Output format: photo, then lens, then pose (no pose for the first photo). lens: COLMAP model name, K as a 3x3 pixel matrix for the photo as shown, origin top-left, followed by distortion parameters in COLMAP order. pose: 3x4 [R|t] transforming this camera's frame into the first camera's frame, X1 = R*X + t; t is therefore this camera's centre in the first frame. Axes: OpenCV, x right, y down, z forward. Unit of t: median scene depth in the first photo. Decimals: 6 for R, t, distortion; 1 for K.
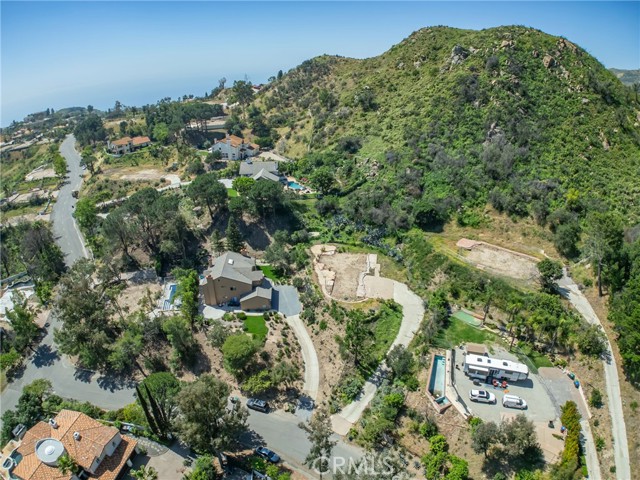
lens RADIAL K [[371.9, 0, 320.0], [0, 371.9, 240.0], [0, 0, 1]] dist [-0.187552, 0.023394]
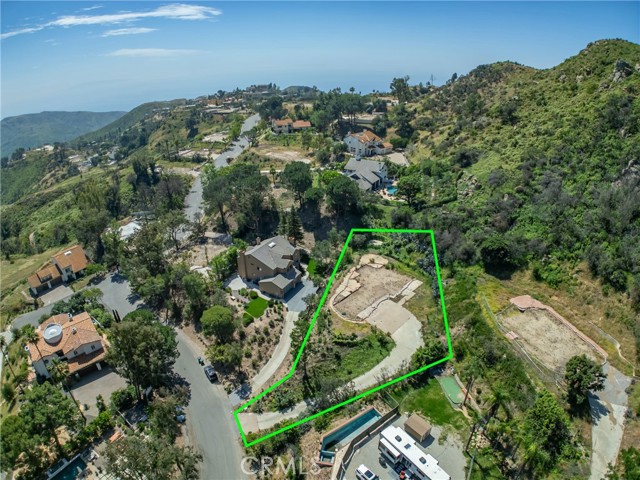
lens RADIAL K [[371.9, 0, 320.0], [0, 371.9, 240.0], [0, 0, 1]] dist [-0.187552, 0.023394]
pose [[0.827455, 0.251283, -0.502170, 0.315356], [-0.250715, 0.965525, 0.070025, -0.049238], [0.502454, 0.067959, 0.861929, 0.119848]]
